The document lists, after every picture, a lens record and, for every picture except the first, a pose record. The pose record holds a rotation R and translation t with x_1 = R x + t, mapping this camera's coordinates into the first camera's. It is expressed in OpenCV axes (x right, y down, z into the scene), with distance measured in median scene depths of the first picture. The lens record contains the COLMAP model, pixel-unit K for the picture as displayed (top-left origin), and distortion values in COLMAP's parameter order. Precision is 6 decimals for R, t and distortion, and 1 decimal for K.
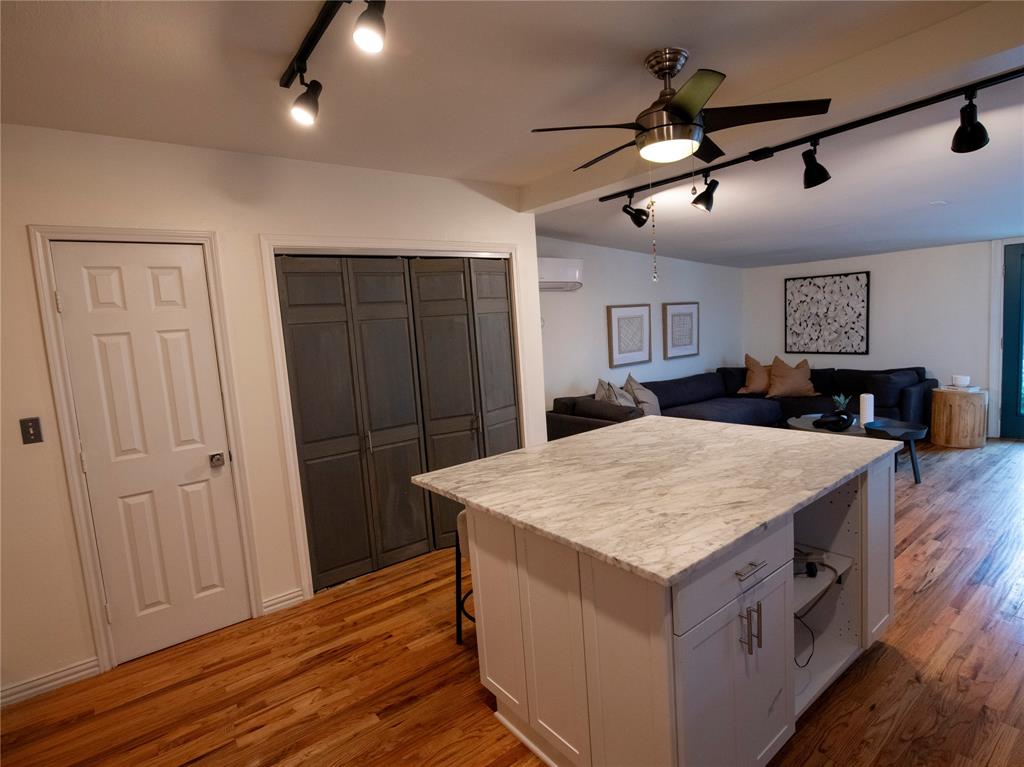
lens RADIAL K [[528.9, 0, 516.4], [0, 528.9, 379.0], [0, 0, 1]] dist [-0.012016, -0.000552]
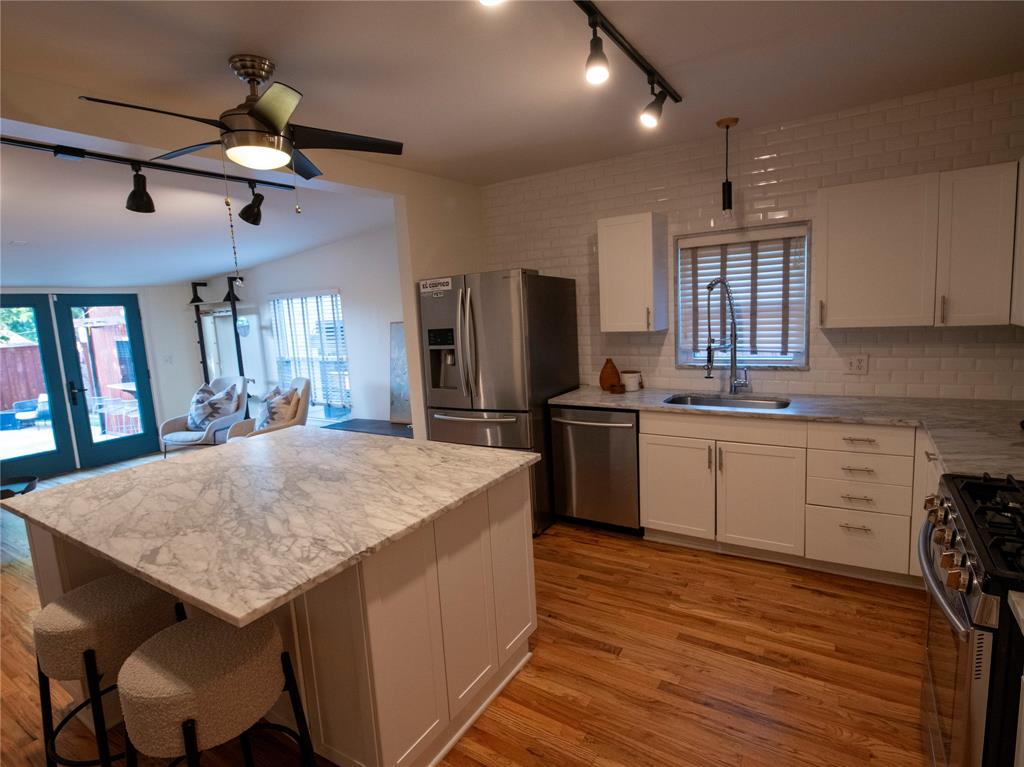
lens RADIAL K [[528.9, 0, 516.4], [0, 528.9, 379.0], [0, 0, 1]] dist [-0.012016, -0.000552]
pose [[-0.337296, -0.035417, 0.940732, -0.512956], [0.175129, 0.979488, 0.099668, -0.025789], [-0.924966, 0.198367, -0.324175, 0.600845]]
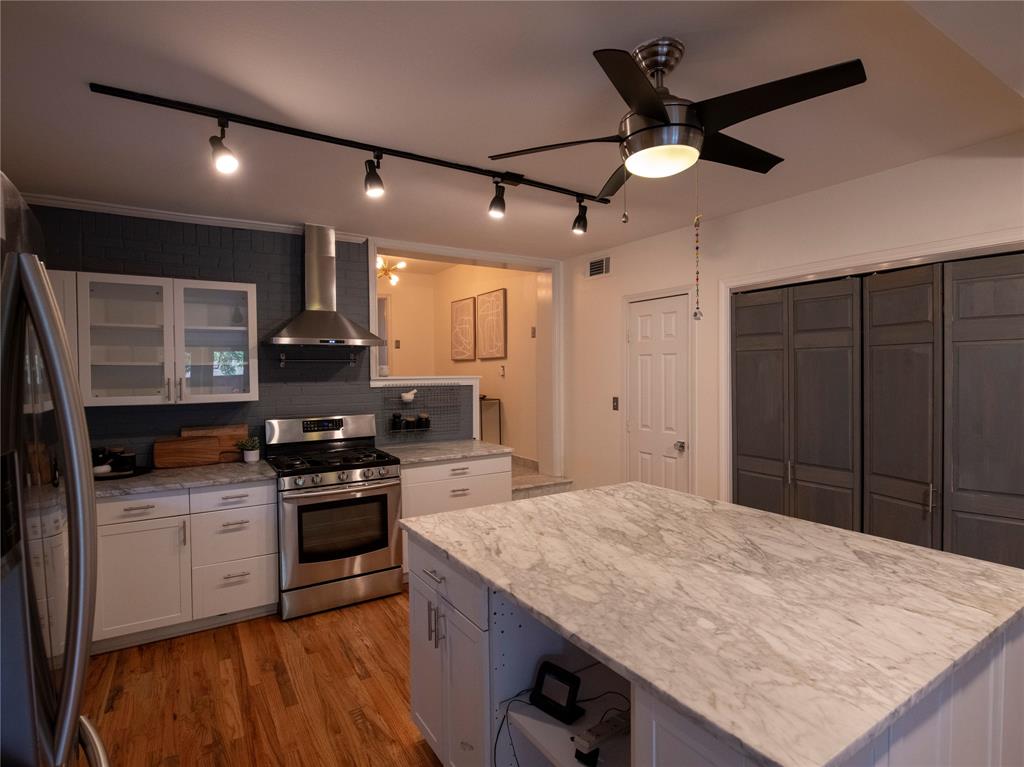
lens RADIAL K [[528.9, 0, 516.4], [0, 528.9, 379.0], [0, 0, 1]] dist [-0.012016, -0.000552]
pose [[-0.088526, 0.088916, -0.992097, 0.713846], [-0.085253, 0.991677, 0.096486, -0.102697], [0.992419, 0.093121, -0.080209, 0.549990]]
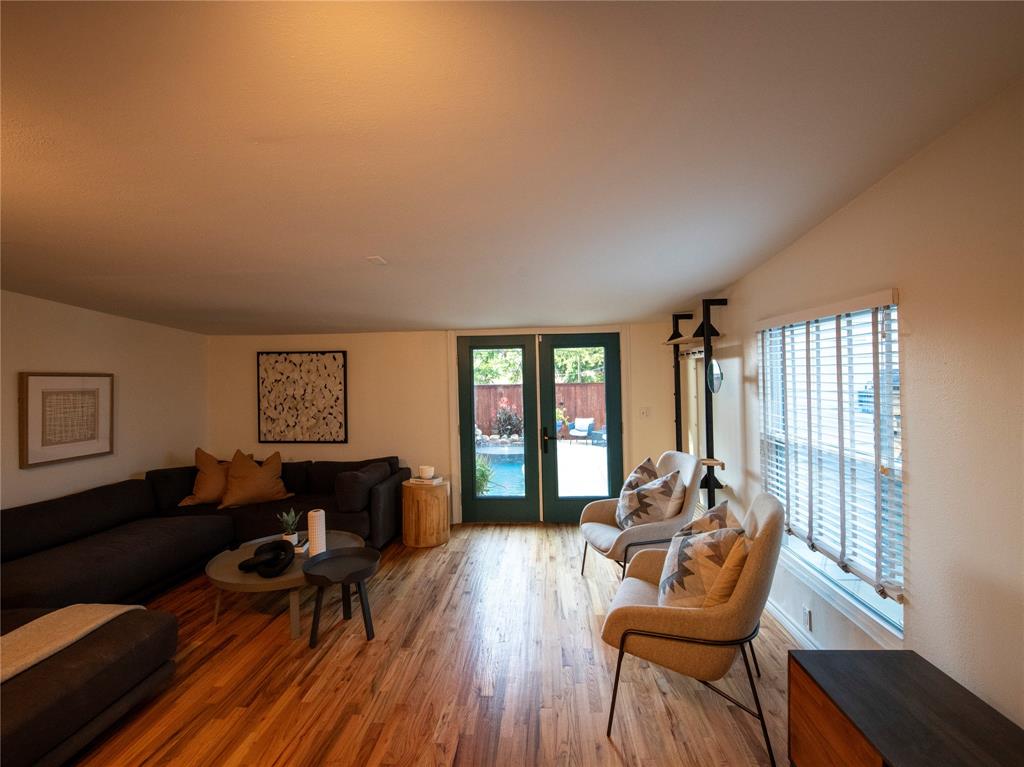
lens RADIAL K [[460.8, 0, 514.6], [0, 460.8, 380.4], [0, 0, 1]] dist [-0.017351, -0.000897]
pose [[0.665950, 0.048174, 0.744439, 0.535413], [0.056623, 0.991770, -0.114833, -0.090568], [-0.743844, 0.118625, 0.657741, 0.517844]]
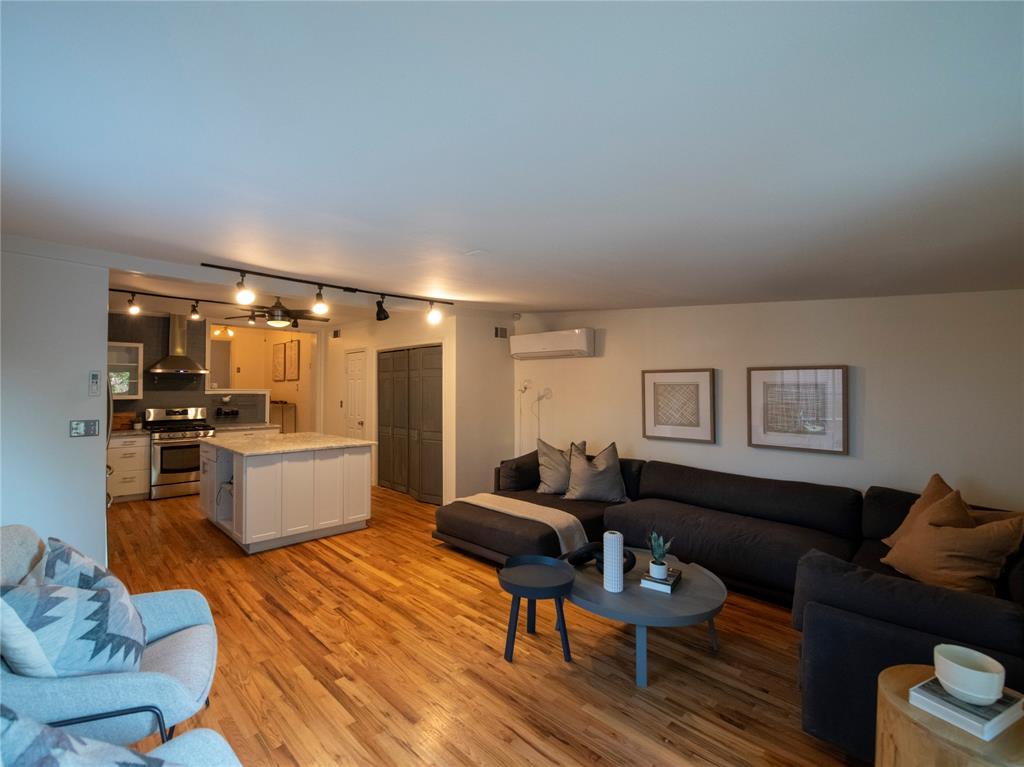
lens RADIAL K [[462.9, 0, 471.8], [0, 462.9, 379.7], [0, 0, 1]] dist [-0.016274, -0.000437]
pose [[0.084494, 0.051115, -0.995112, 1.716689], [-0.108611, 0.993205, 0.041795, -0.221437], [0.990487, 0.104549, 0.089471, 1.128545]]
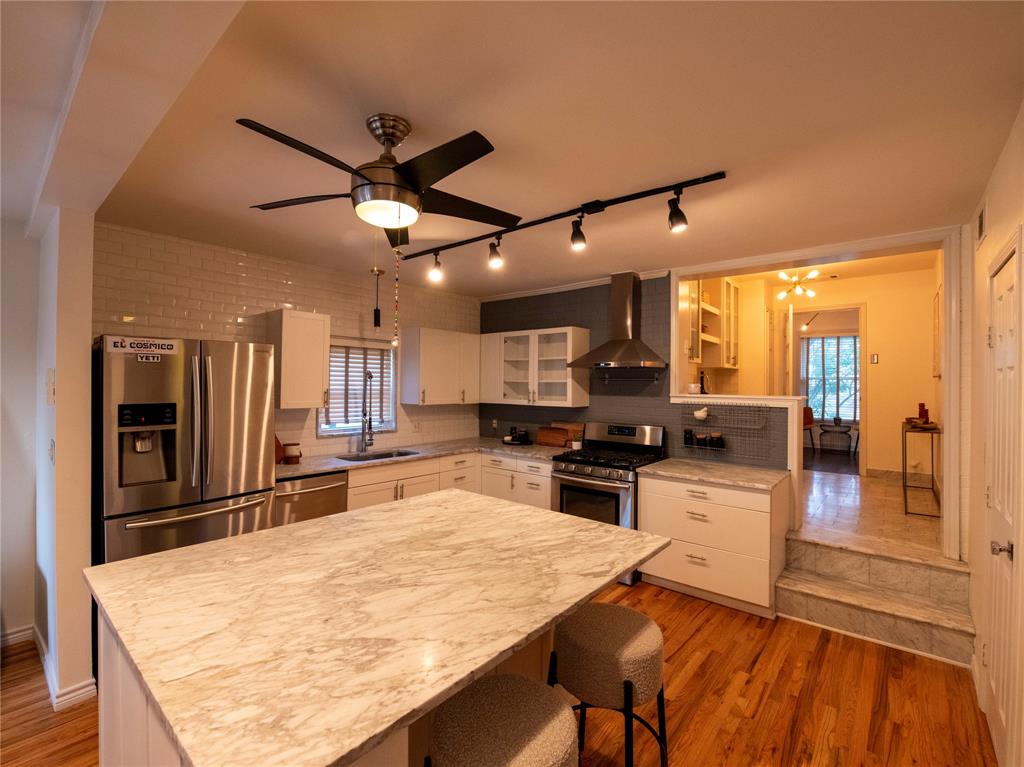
lens RADIAL K [[458.4, 0, 517.7], [0, 458.4, 380.0], [0, 0, 1]] dist [-0.016392, -0.000776]
pose [[-0.974121, 0.059460, -0.218067, 0.161892], [0.036892, 0.993666, 0.106143, -0.136139], [0.222997, 0.095352, -0.970145, 1.178955]]
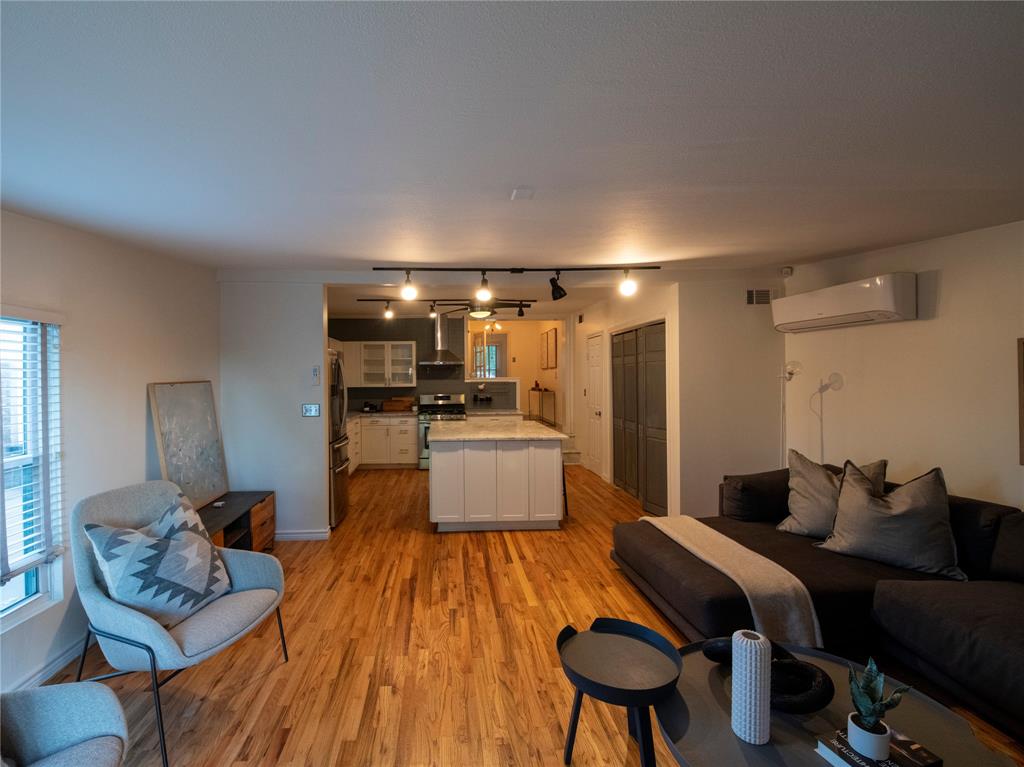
lens RADIAL K [[457.2, 0, 460.7], [0, 457.2, 379.6], [0, 0, 1]] dist [-0.018825, -0.001090]
pose [[-0.580553, 0.081671, -0.810116, 1.456777], [-0.032121, 0.991885, 0.123014, -0.240661], [0.813589, 0.097438, -0.573218, 1.459458]]
